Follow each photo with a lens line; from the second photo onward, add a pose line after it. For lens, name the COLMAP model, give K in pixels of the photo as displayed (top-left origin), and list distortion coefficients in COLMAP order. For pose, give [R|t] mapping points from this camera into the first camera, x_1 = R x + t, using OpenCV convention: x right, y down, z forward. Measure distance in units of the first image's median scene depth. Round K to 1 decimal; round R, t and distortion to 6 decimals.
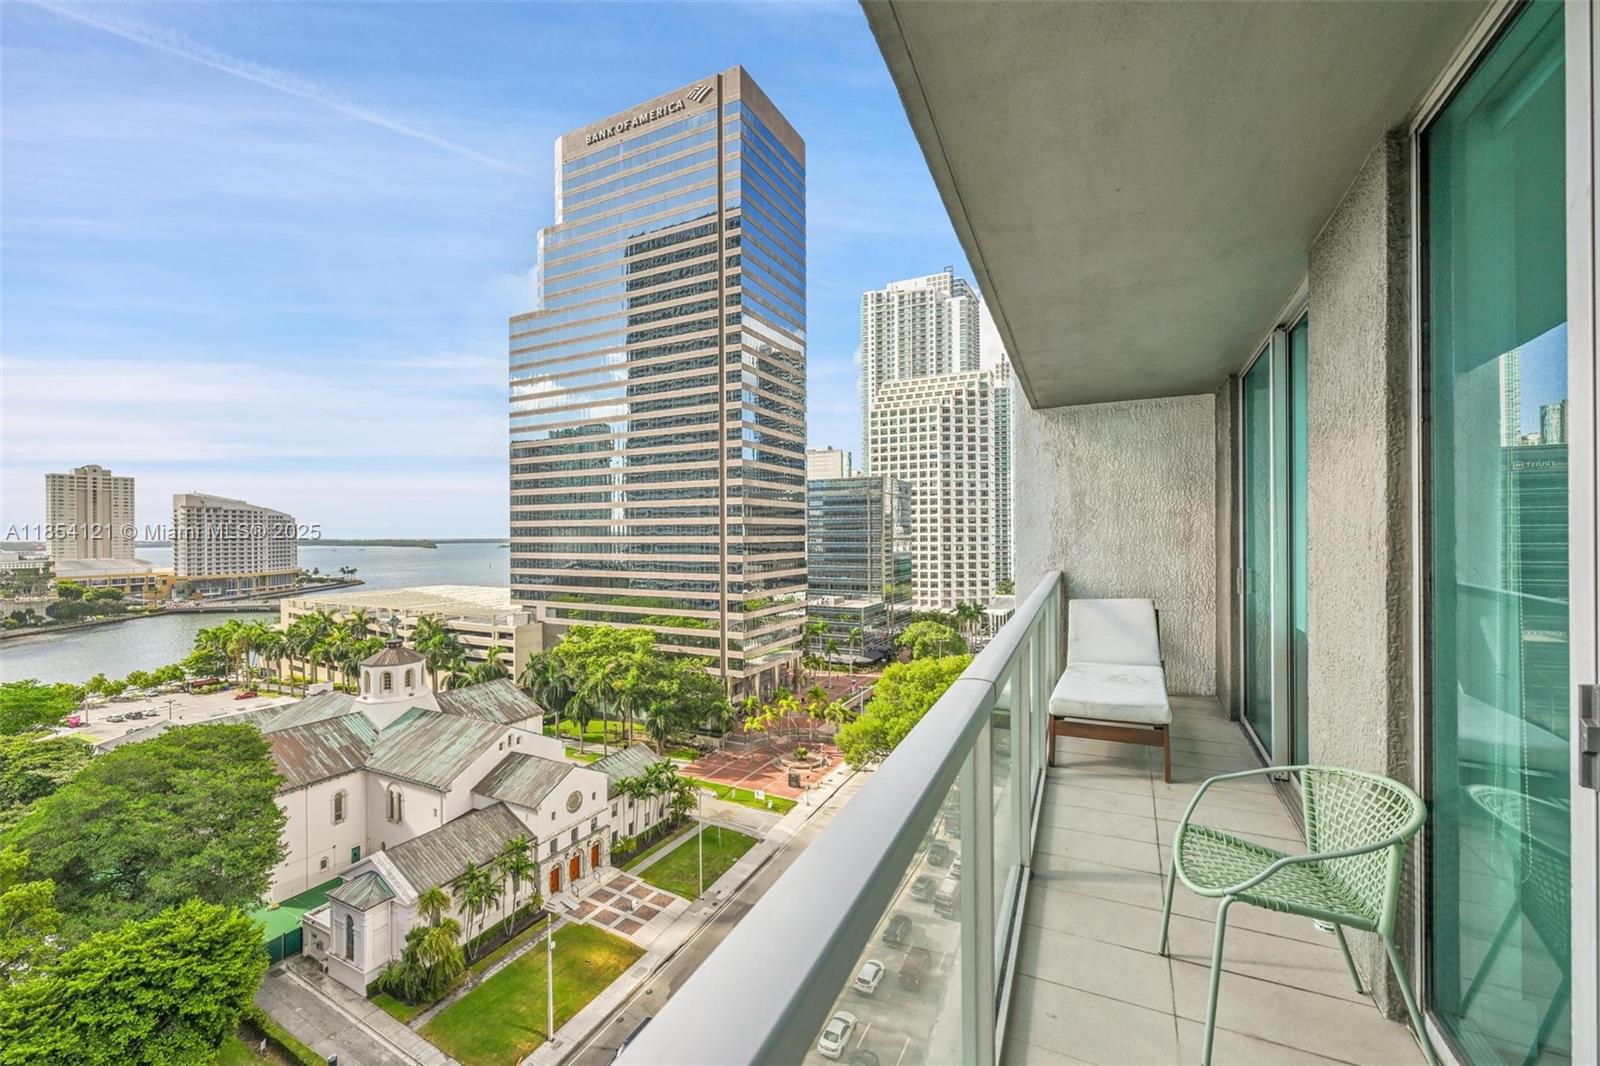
lens RADIAL K [[645.2, 0, 794.8], [0, 645.2, 533.1], [0, 0, 1]] dist [0.000148, 0.000198]
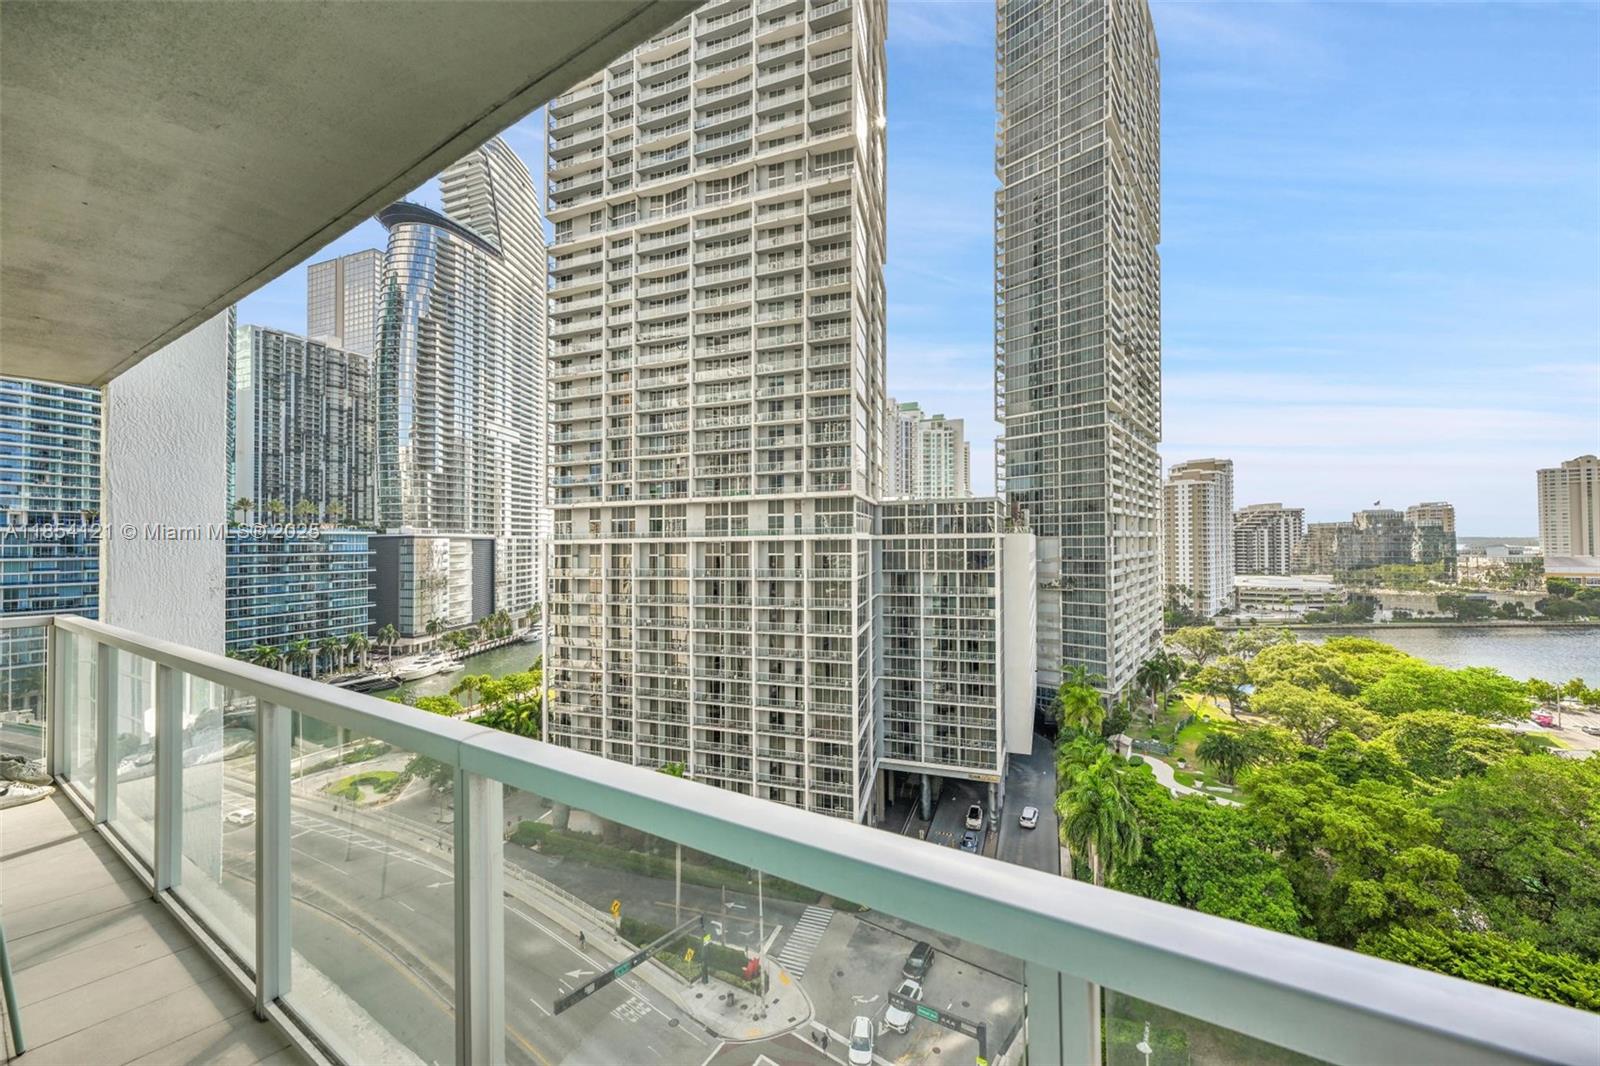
lens RADIAL K [[645.2, 0, 805.4], [0, 645.2, 526.1], [0, 0, 1]] dist [0.000148, 0.000198]
pose [[-0.167536, -0.018455, -0.985693, 0.162061], [0.015805, 0.999646, -0.021403, 0.001938], [0.985739, -0.019165, -0.167185, 0.268928]]
